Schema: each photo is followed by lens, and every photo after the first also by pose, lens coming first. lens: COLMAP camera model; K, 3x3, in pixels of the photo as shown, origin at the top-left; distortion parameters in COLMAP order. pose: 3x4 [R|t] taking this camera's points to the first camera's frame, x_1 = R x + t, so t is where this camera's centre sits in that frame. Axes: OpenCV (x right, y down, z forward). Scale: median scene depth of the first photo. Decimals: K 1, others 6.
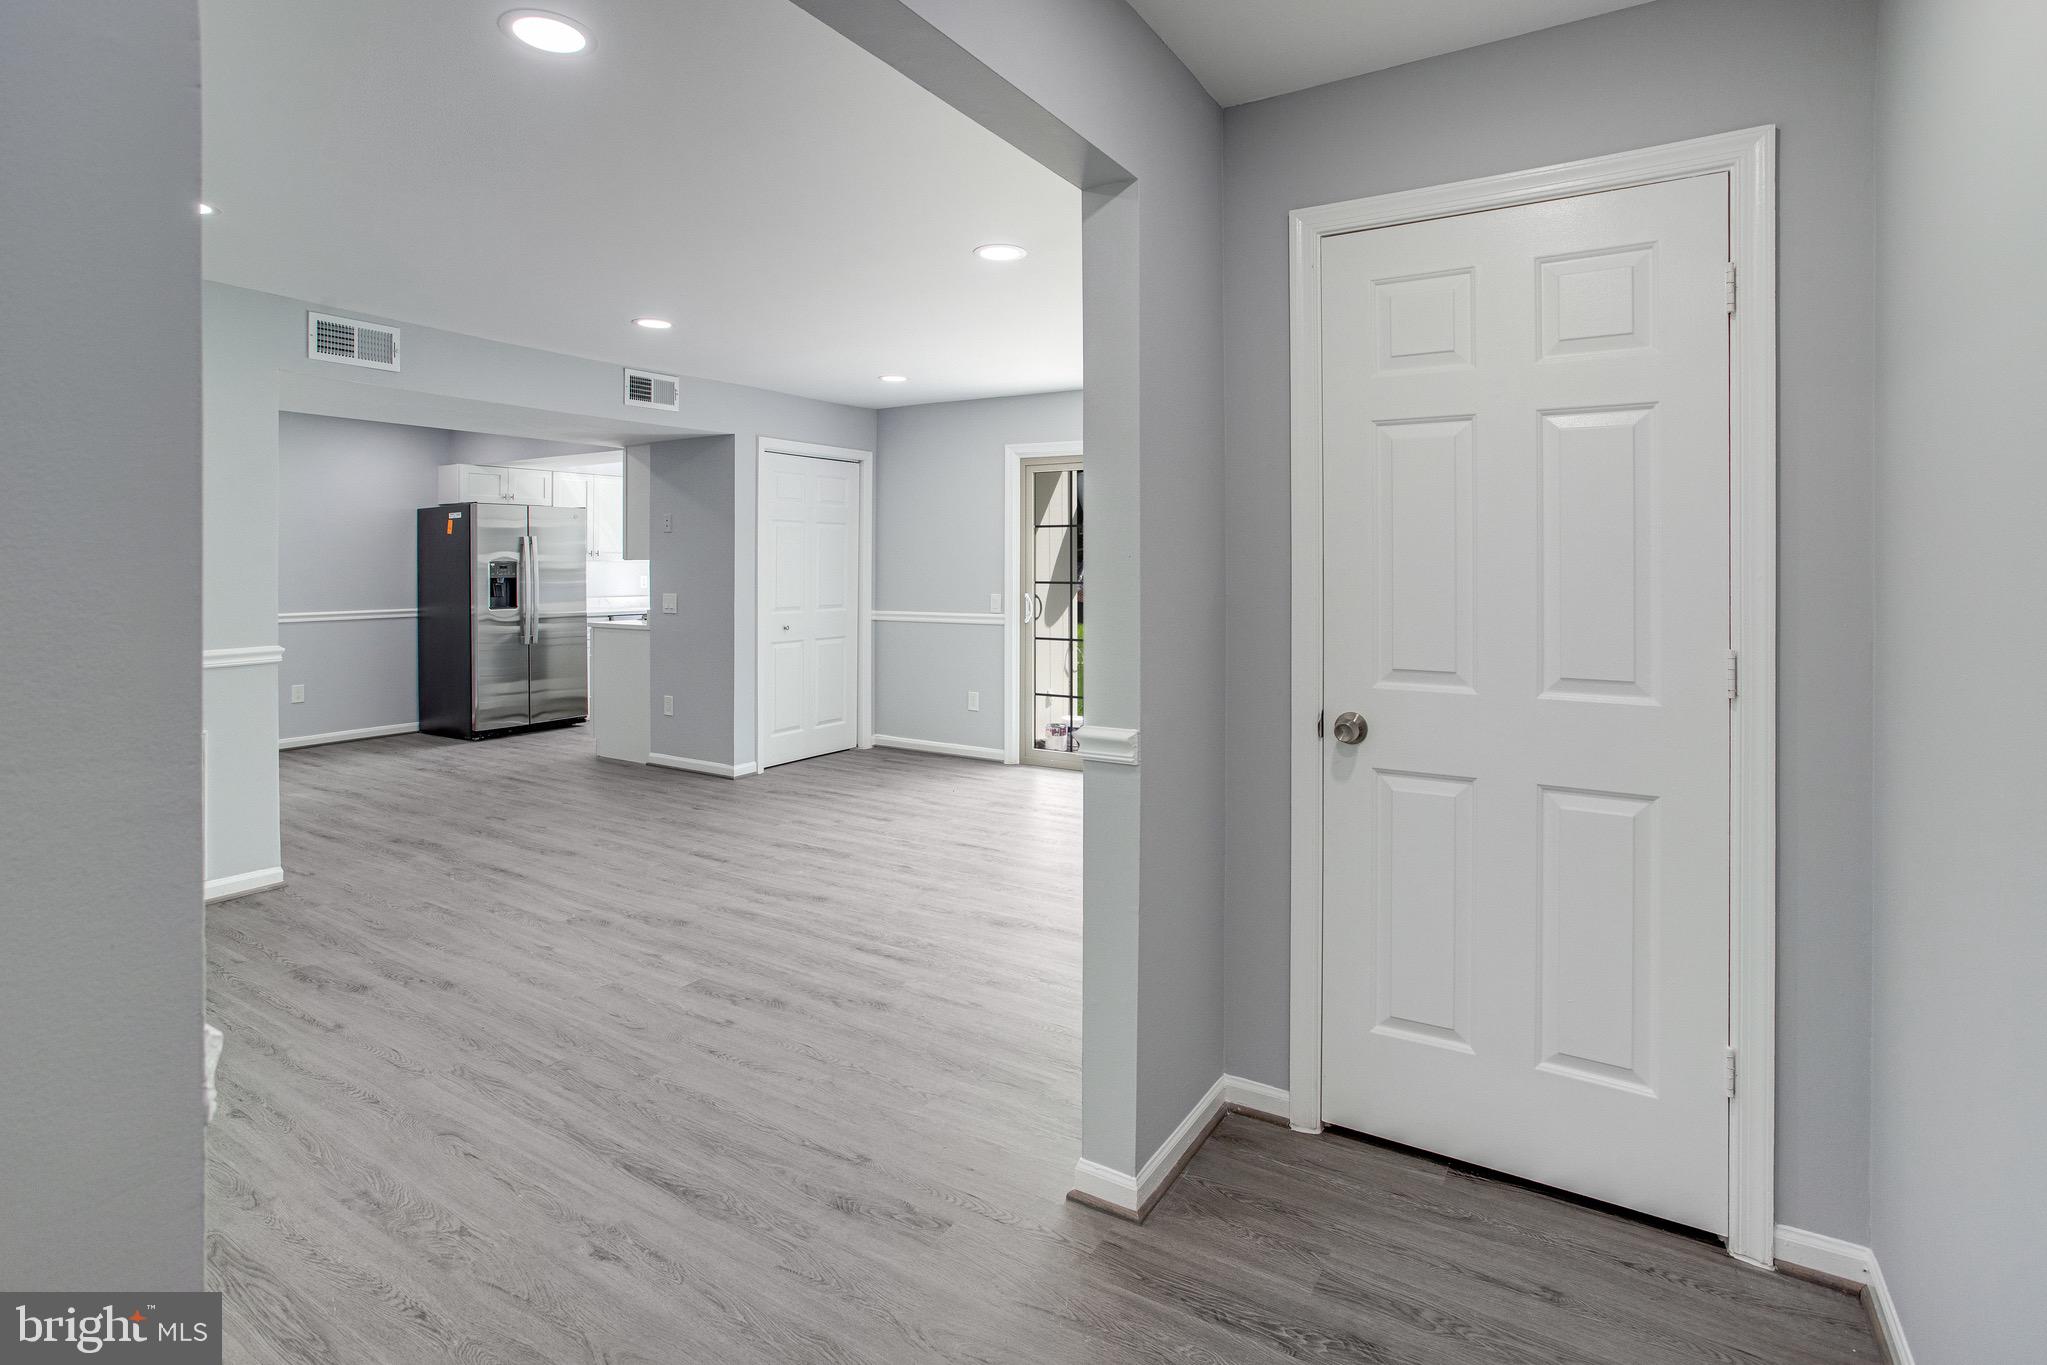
lens RADIAL K [[973.8, 0, 1085.4], [0, 973.8, 555.1], [0, 0, 1]] dist [-0.046080, 0.020333]
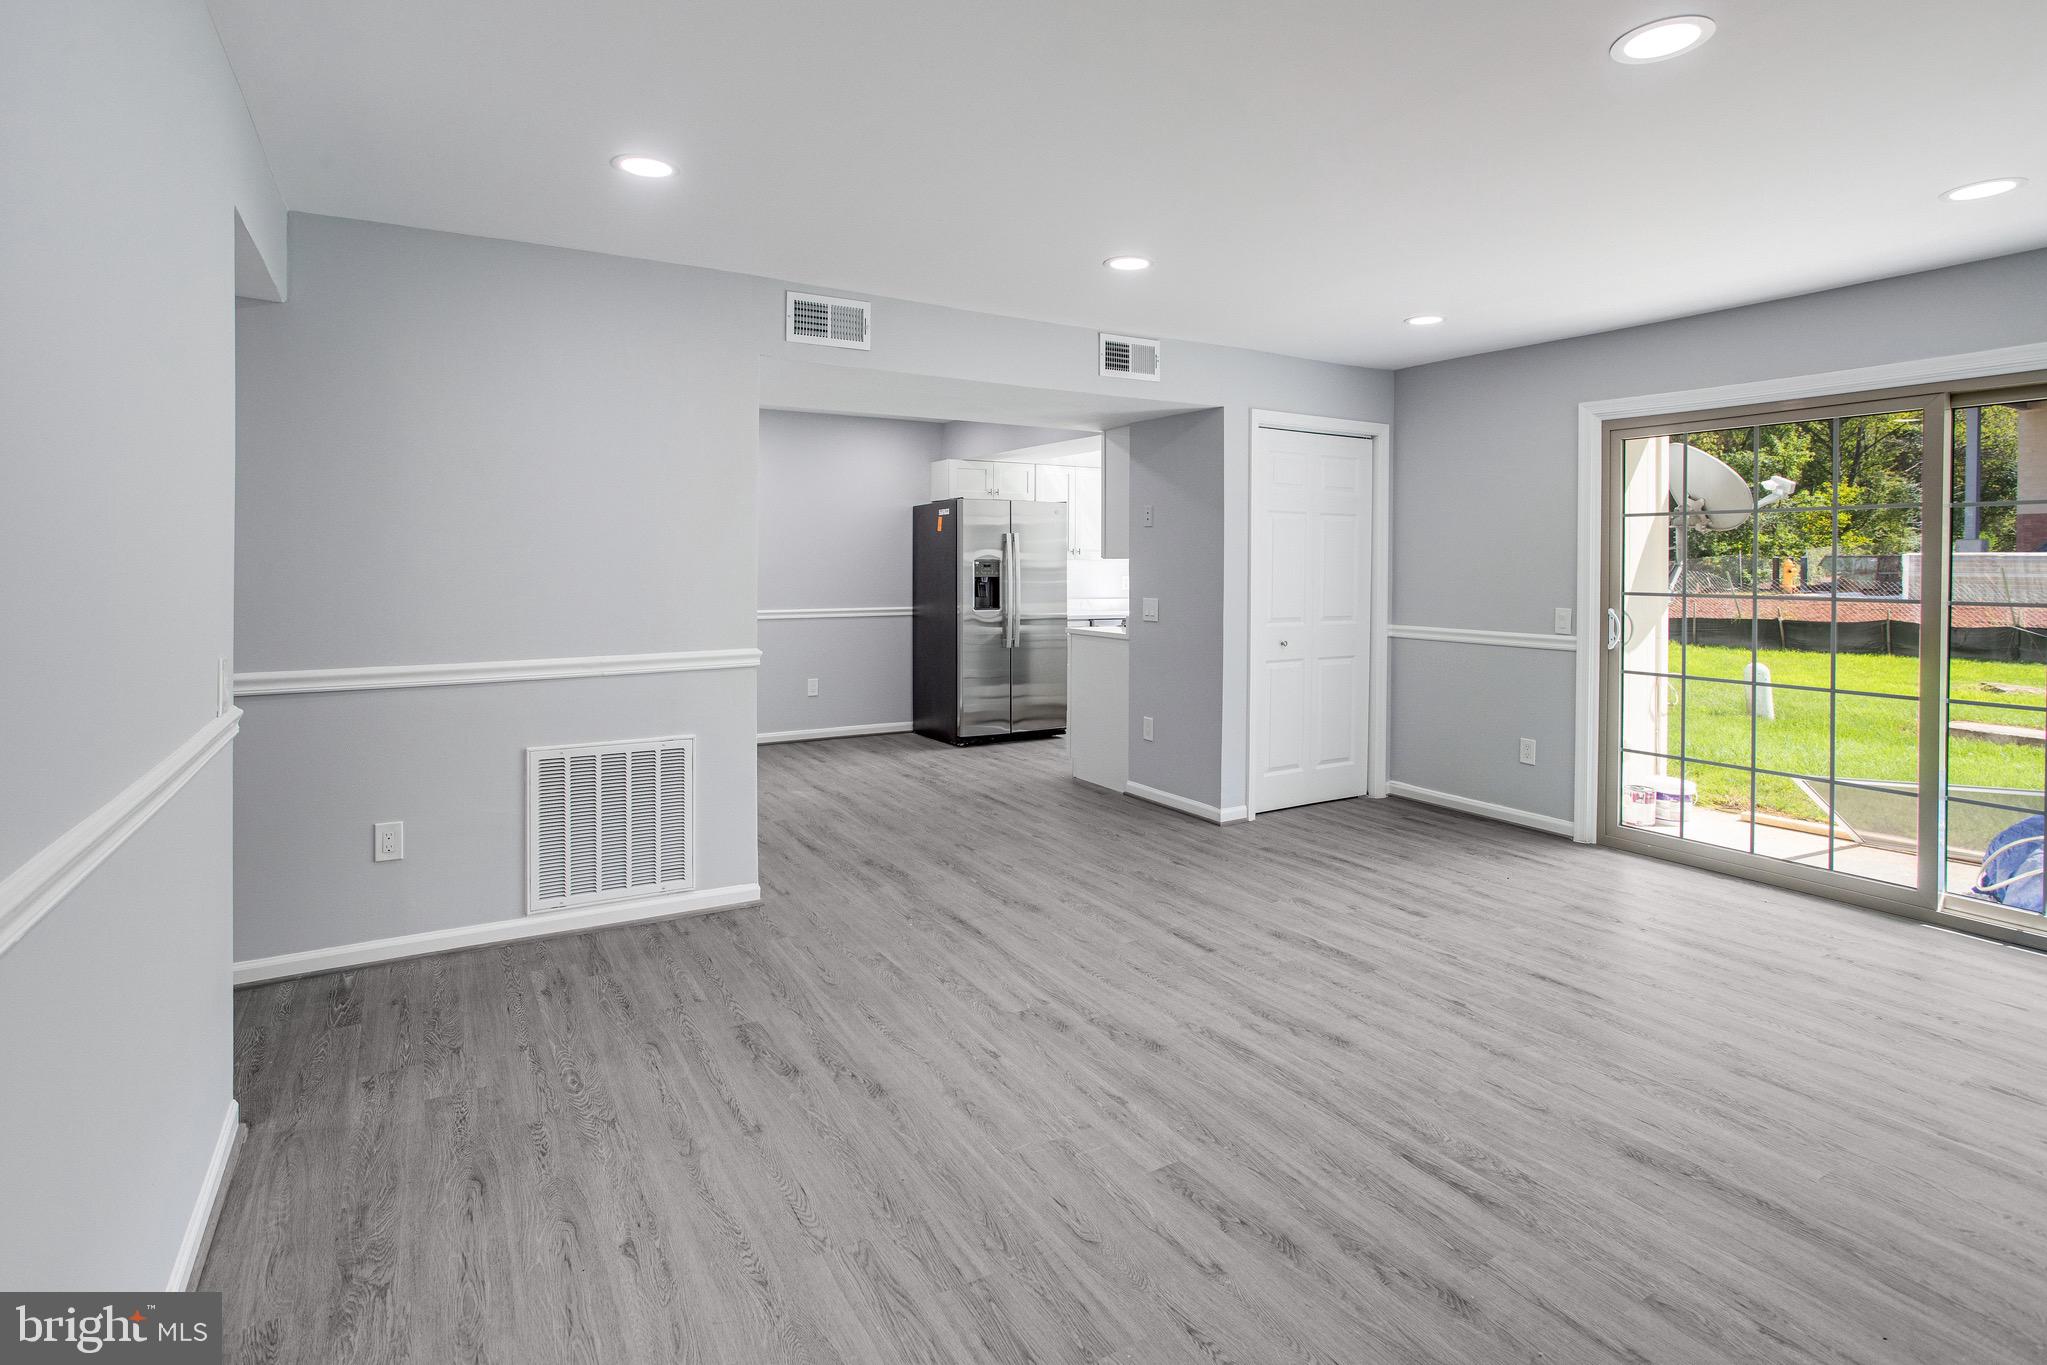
lens RADIAL K [[1045.1, 0, 1061.3], [0, 1045.1, 565.0], [0, 0, 1]] dist [-0.020581, 0.000938]
pose [[0.879440, 0.007895, -0.475944, -0.071423], [-0.003148, 0.999937, 0.010771, 0.000627], [0.475999, -0.007974, 0.879410, 0.179914]]
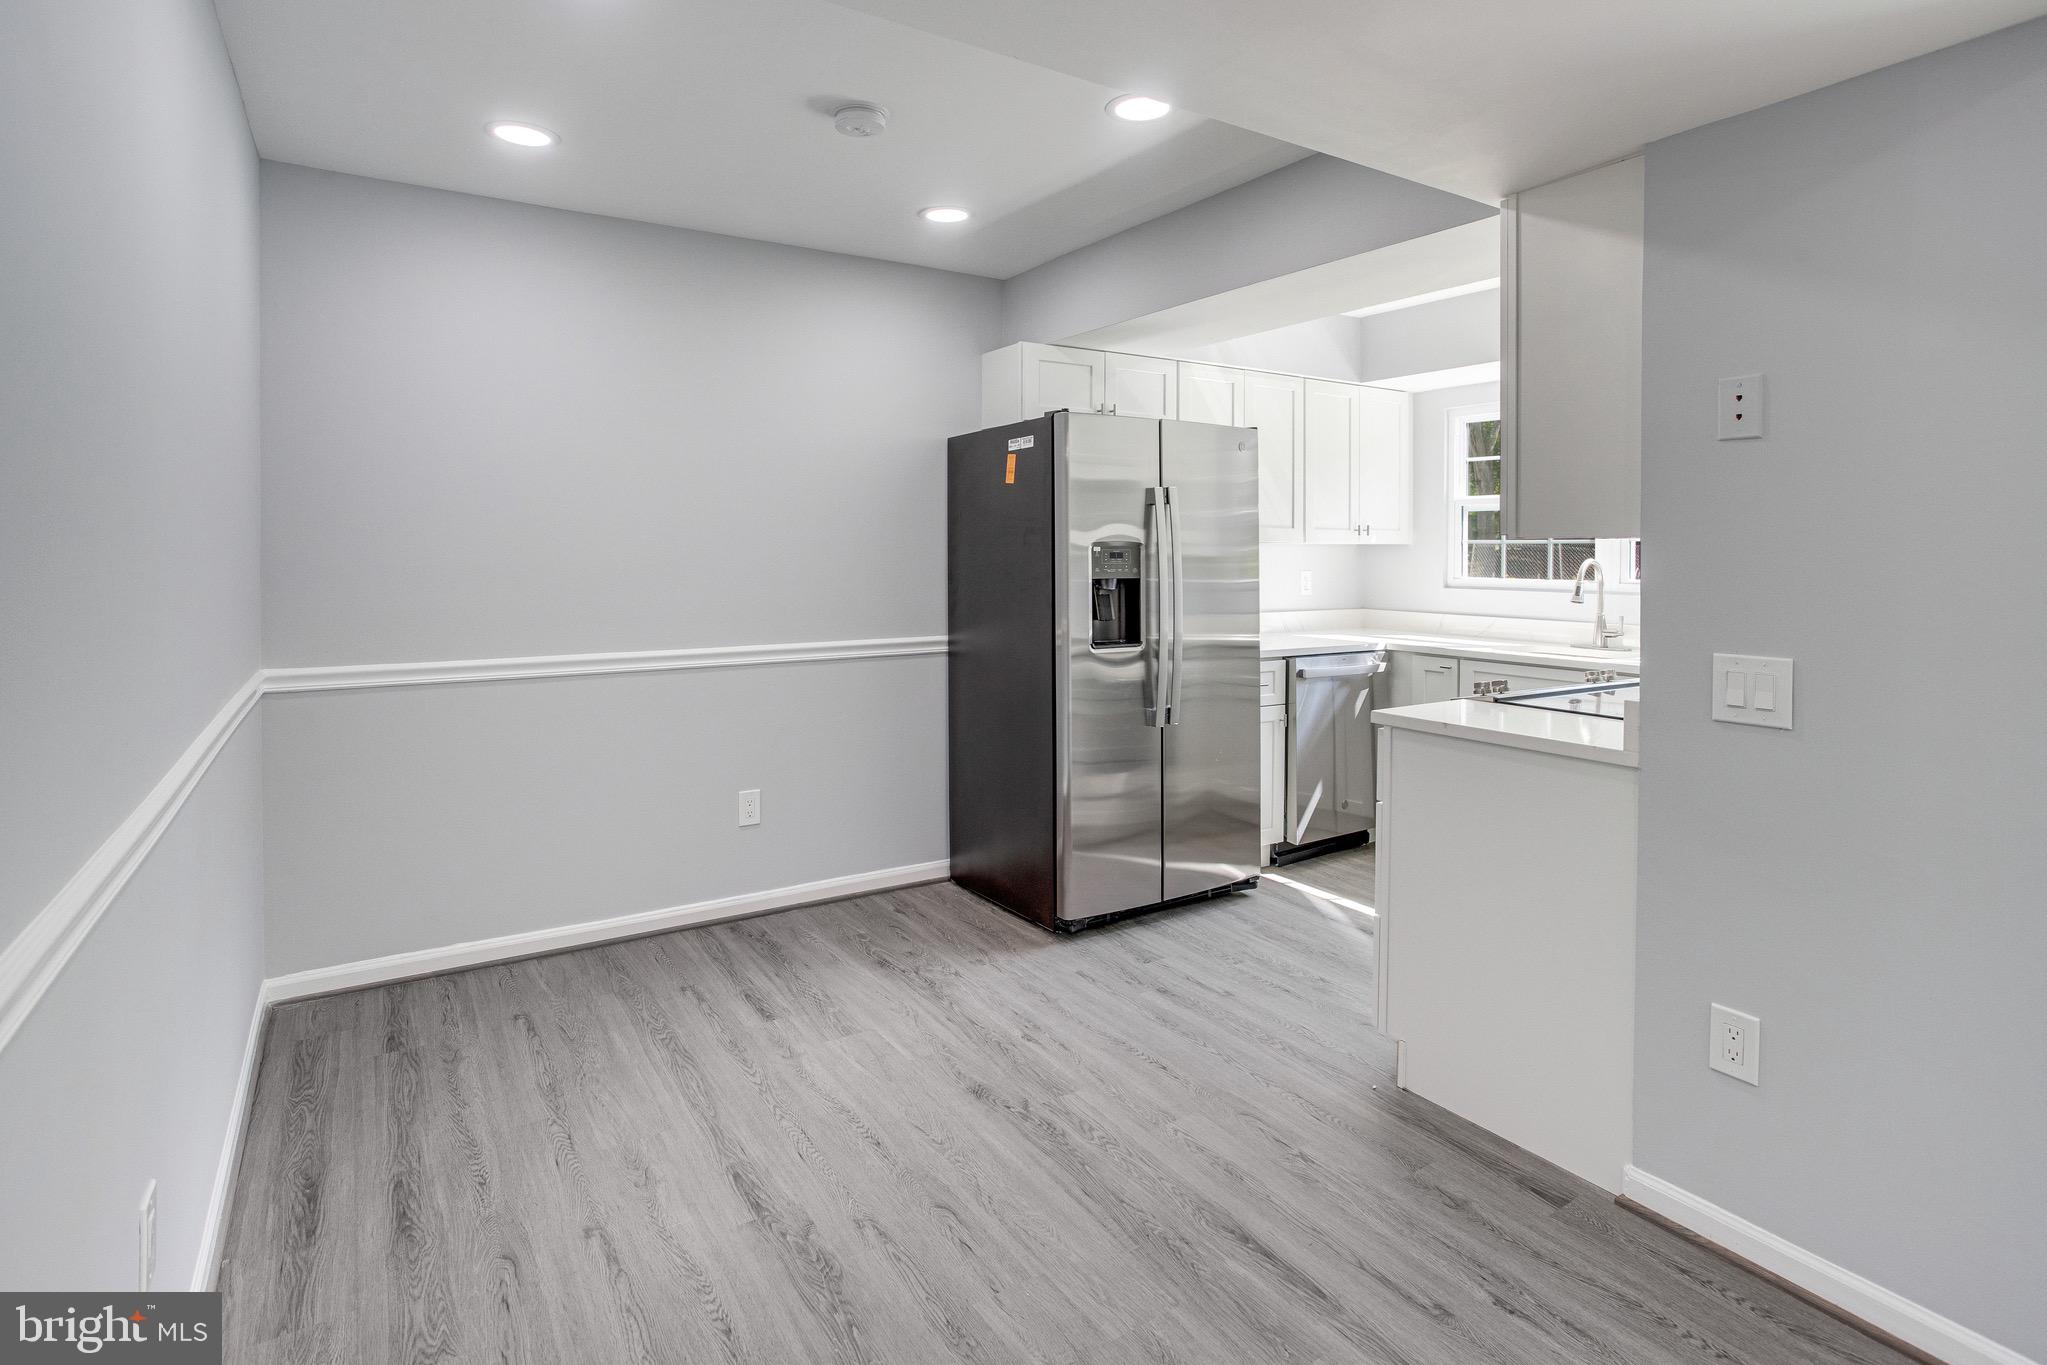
lens RADIAL K [[1045.1, 0, 1061.3], [0, 1045.1, 565.0], [0, 0, 1]] dist [-0.020581, 0.000938]
pose [[0.894375, 0.011087, -0.447180, -0.584016], [0.000203, 0.999683, 0.025192, 0.006976], [0.447317, -0.022622, 0.894089, 0.782739]]
